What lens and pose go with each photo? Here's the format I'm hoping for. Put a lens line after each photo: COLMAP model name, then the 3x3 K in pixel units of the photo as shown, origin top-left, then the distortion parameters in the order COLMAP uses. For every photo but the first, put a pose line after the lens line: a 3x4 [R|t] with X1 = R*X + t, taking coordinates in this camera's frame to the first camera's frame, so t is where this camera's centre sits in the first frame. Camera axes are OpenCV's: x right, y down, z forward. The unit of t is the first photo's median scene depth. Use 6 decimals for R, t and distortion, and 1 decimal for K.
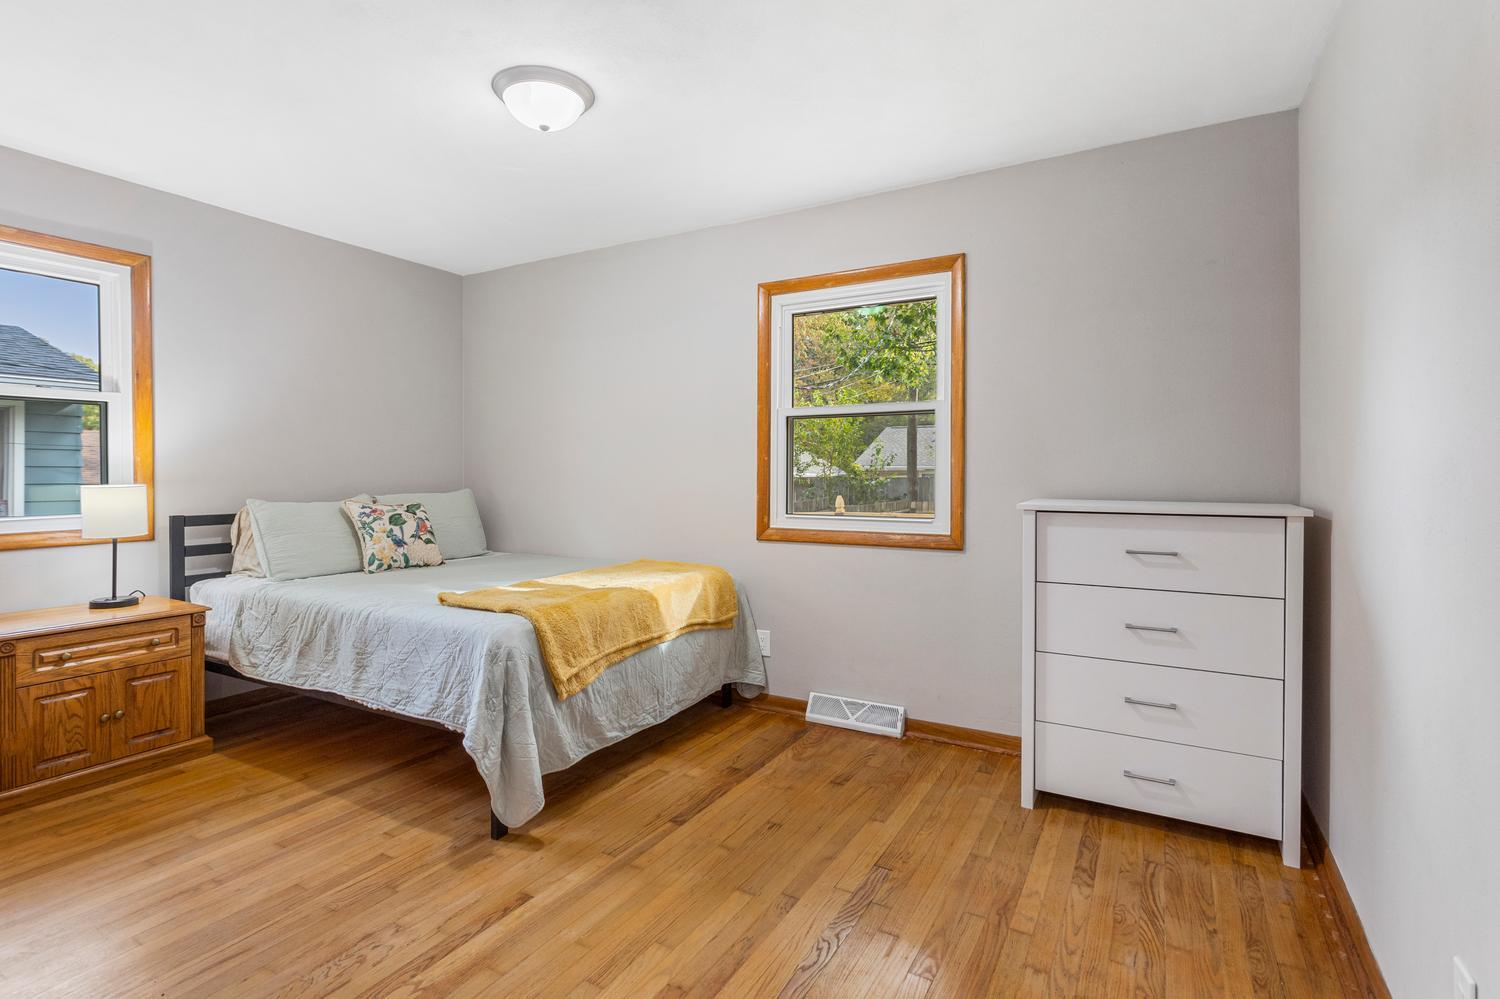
lens RADIAL K [[721.6, 0, 748.7], [0, 721.6, 481.2], [0, 0, 1]] dist [-0.001240, 0.001859]
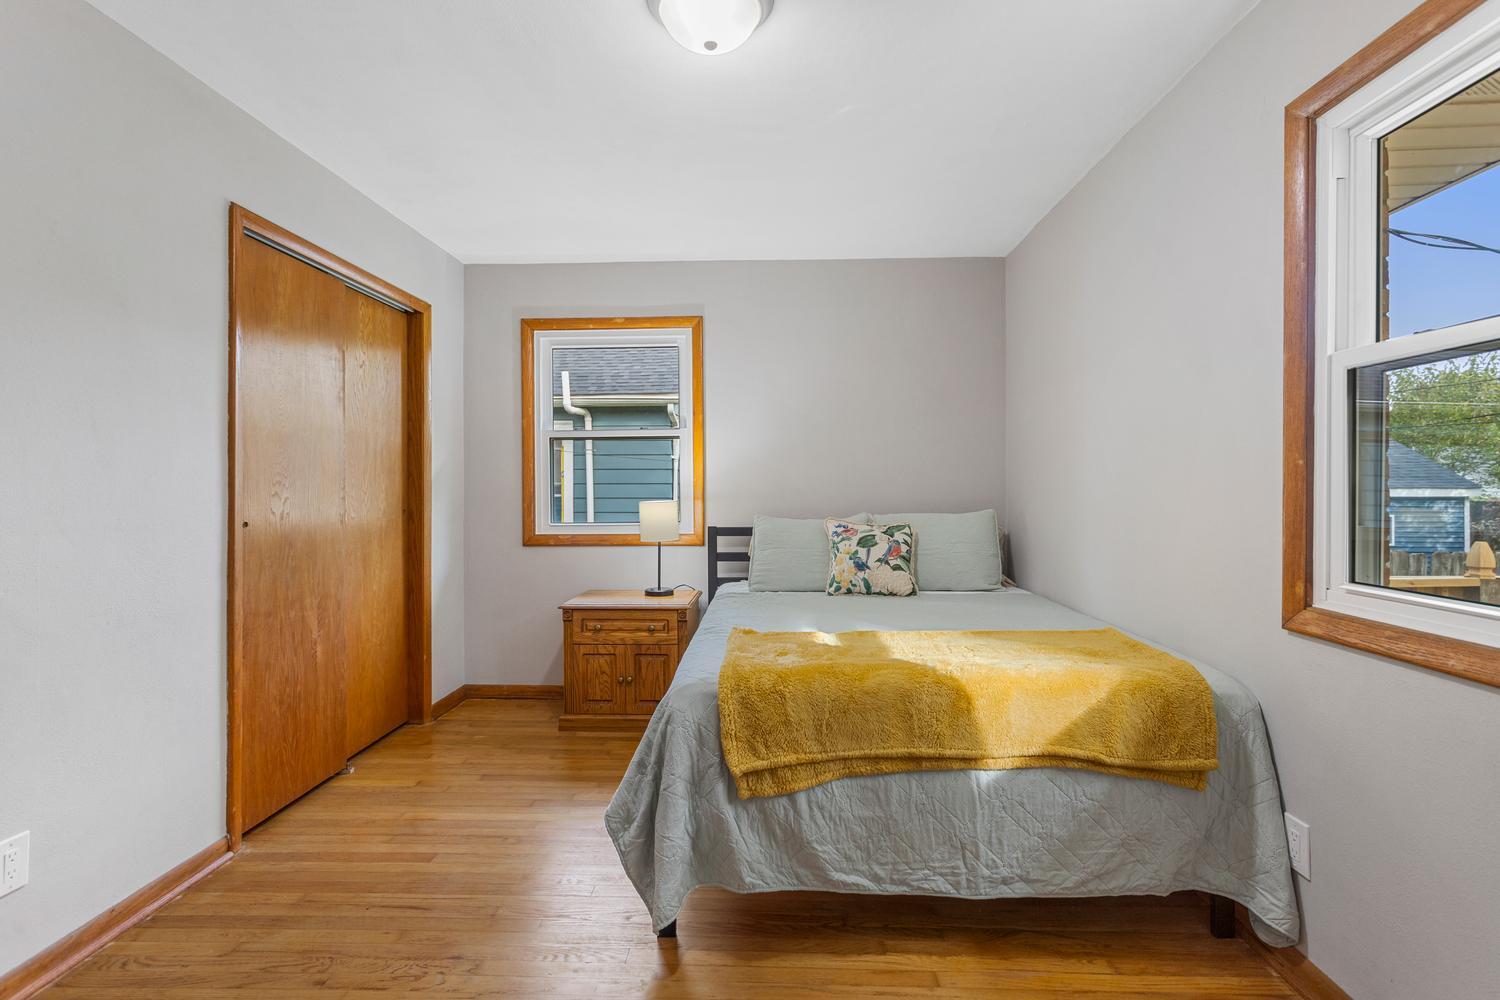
lens RADIAL K [[721.6, 0, 784.1], [0, 721.6, 494.6], [0, 0, 1]] dist [-0.001240, 0.001859]
pose [[0.468402, 0.004615, -0.883504, 0.336059], [-0.007651, 0.999970, 0.001168, -0.008347], [0.883483, 0.006213, 0.468423, 0.556369]]
